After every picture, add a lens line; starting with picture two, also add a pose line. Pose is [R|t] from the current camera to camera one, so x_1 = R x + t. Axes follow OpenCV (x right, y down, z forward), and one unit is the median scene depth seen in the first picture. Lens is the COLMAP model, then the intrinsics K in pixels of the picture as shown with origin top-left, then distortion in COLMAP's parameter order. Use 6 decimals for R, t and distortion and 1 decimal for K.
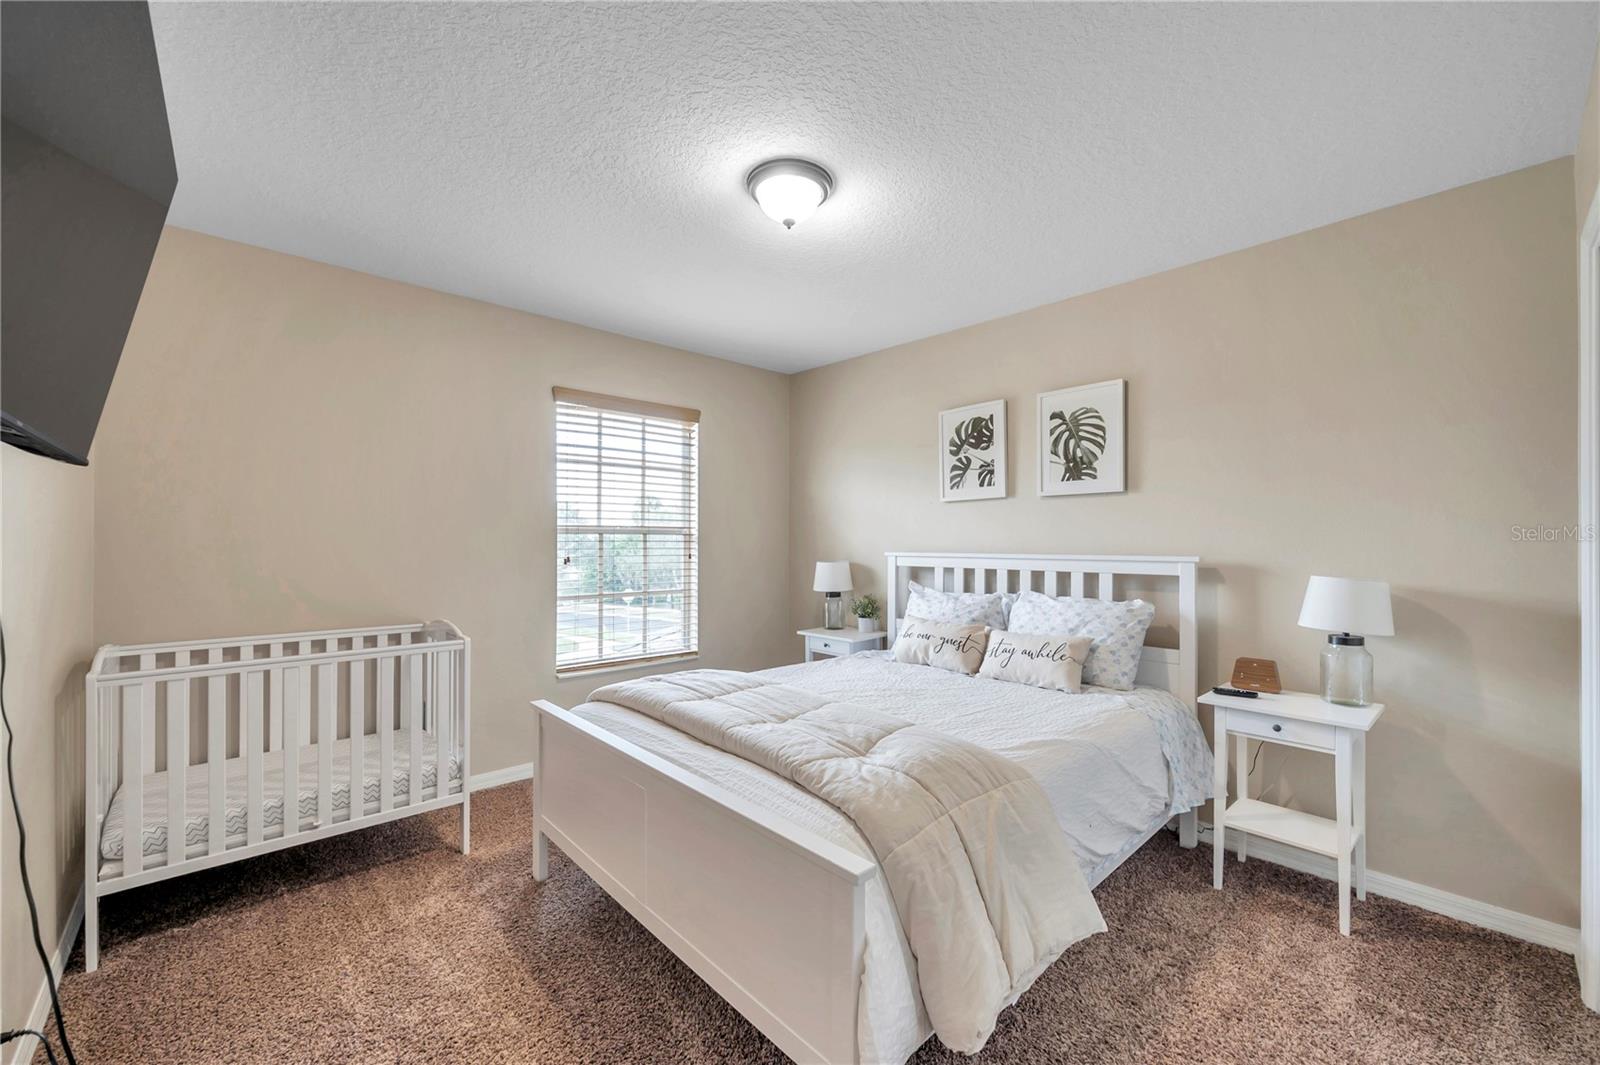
lens RADIAL K [[636.1, 0, 802.6], [0, 636.1, 542.5], [0, 0, 1]] dist [0.001657, 0.000129]
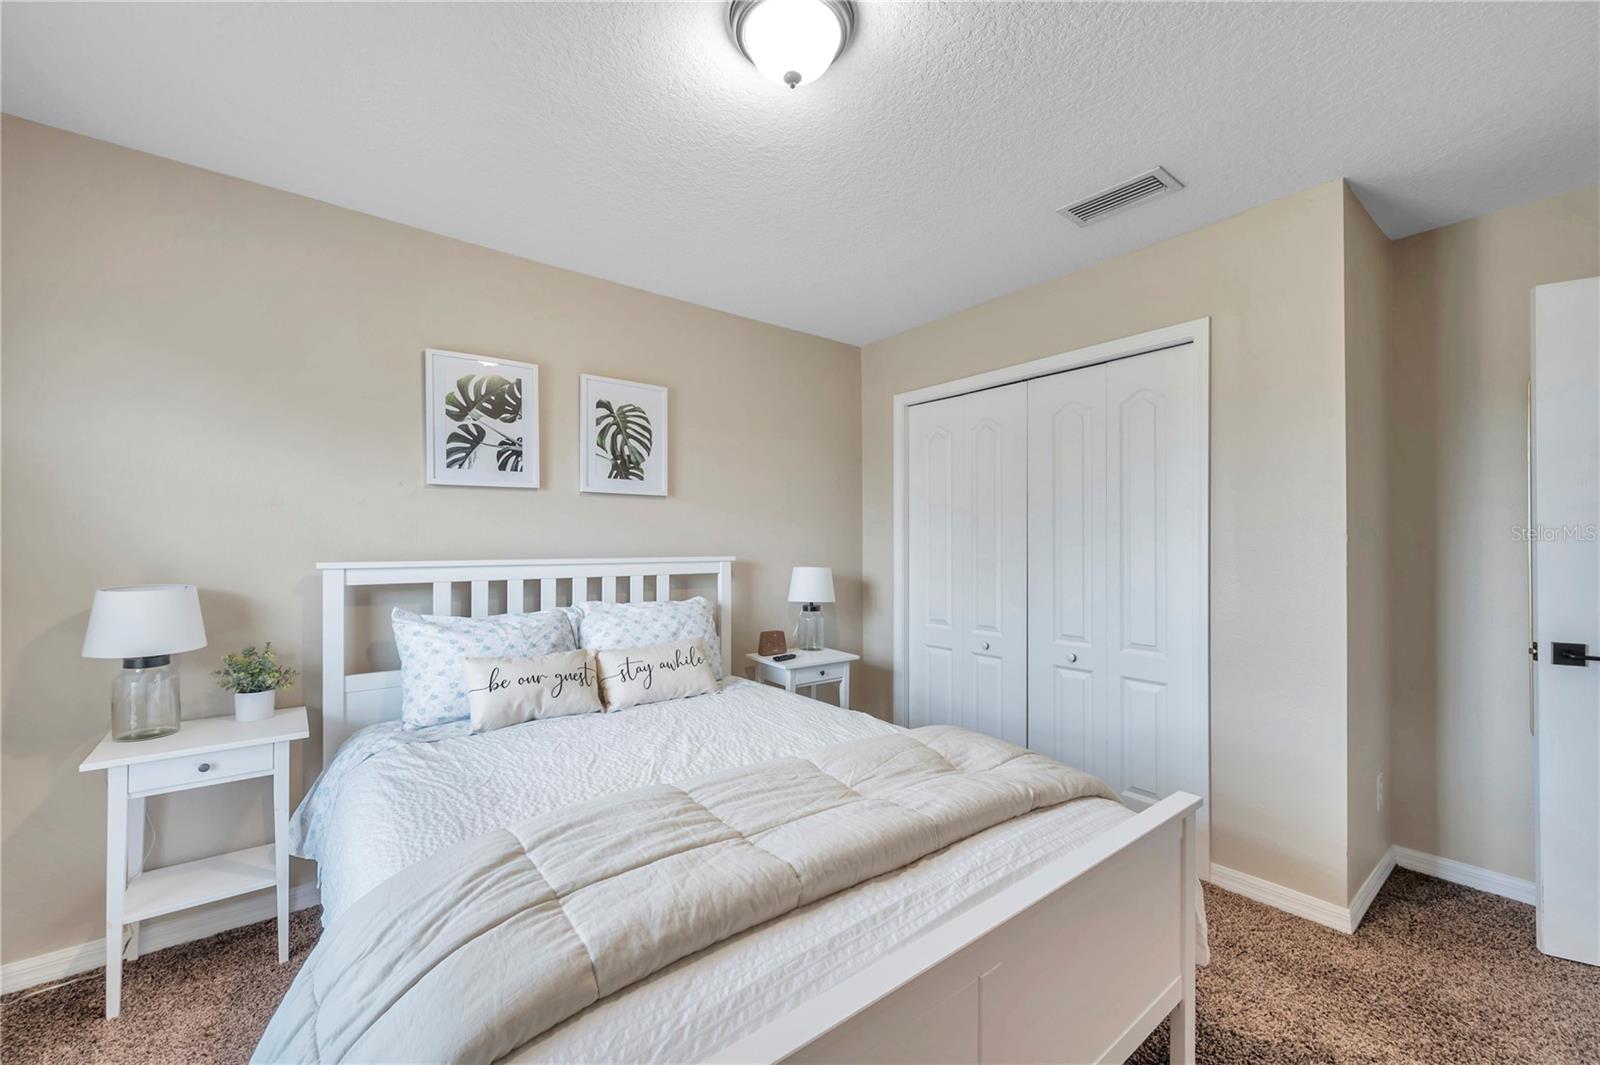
lens RADIAL K [[636.1, 0, 802.6], [0, 636.1, 542.5], [0, 0, 1]] dist [0.001657, 0.000129]
pose [[0.070732, 0.002718, 0.997492, -0.486765], [0.002191, 0.999993, -0.002880, -0.000163], [-0.997493, 0.002390, 0.070726, 0.657930]]
